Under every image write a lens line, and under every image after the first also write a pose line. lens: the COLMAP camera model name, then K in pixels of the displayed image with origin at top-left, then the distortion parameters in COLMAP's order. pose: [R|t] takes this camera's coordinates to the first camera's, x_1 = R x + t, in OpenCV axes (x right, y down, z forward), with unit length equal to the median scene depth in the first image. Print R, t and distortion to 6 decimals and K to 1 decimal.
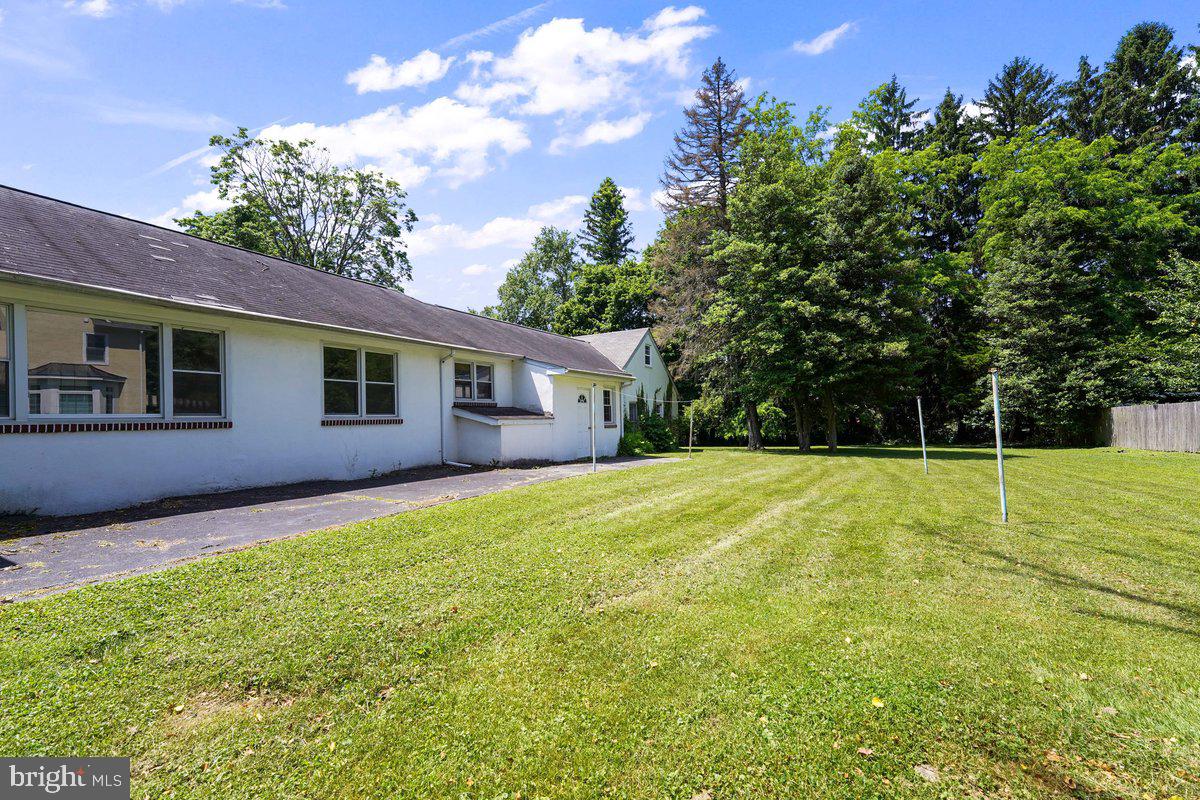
lens RADIAL K [[522.1, 0, 600.7], [0, 522.1, 407.7], [0, 0, 1]] dist [0.043878, 0.000194]
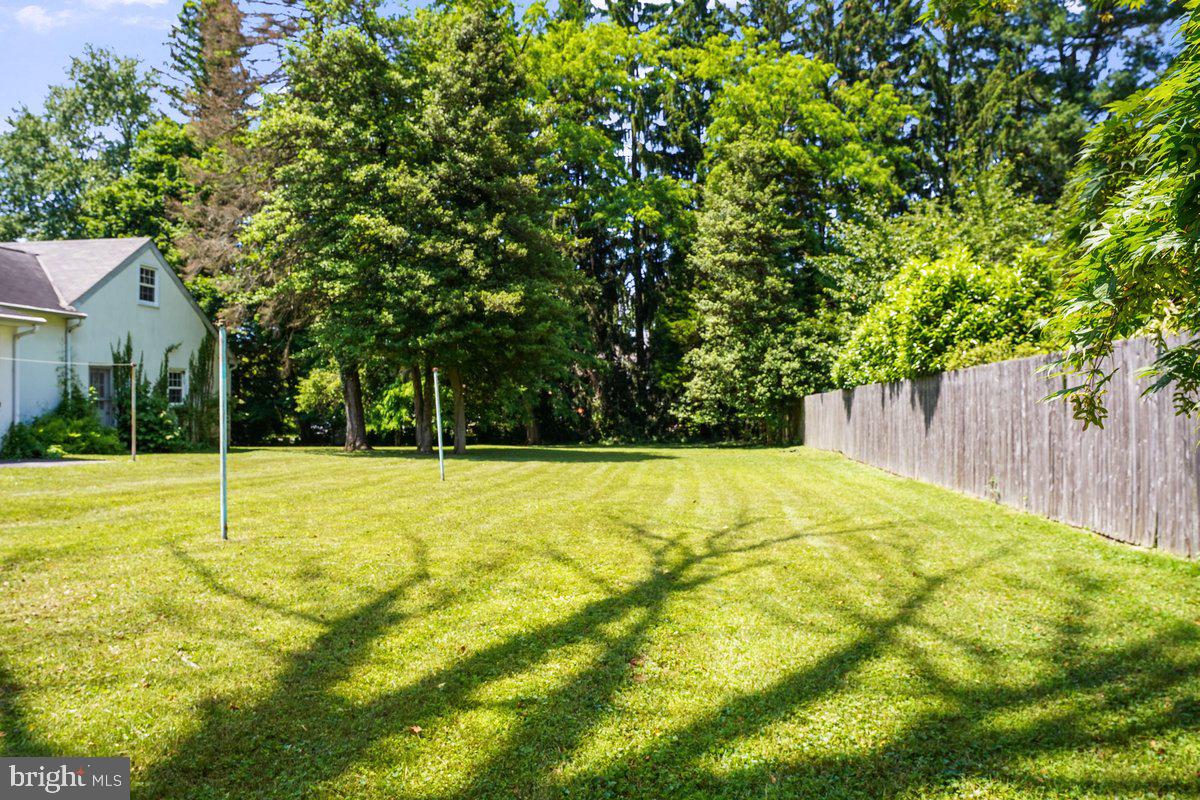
lens RADIAL K [[846.1, 0, 647.8], [0, 846.1, 394.7], [0, 0, 1]] dist [-0.004345, -0.001713]
pose [[0.927118, 0.028258, 0.373702, 0.250896], [-0.031509, 0.999500, 0.002592, 0.000408], [-0.373442, -0.014178, 0.927545, -0.066923]]
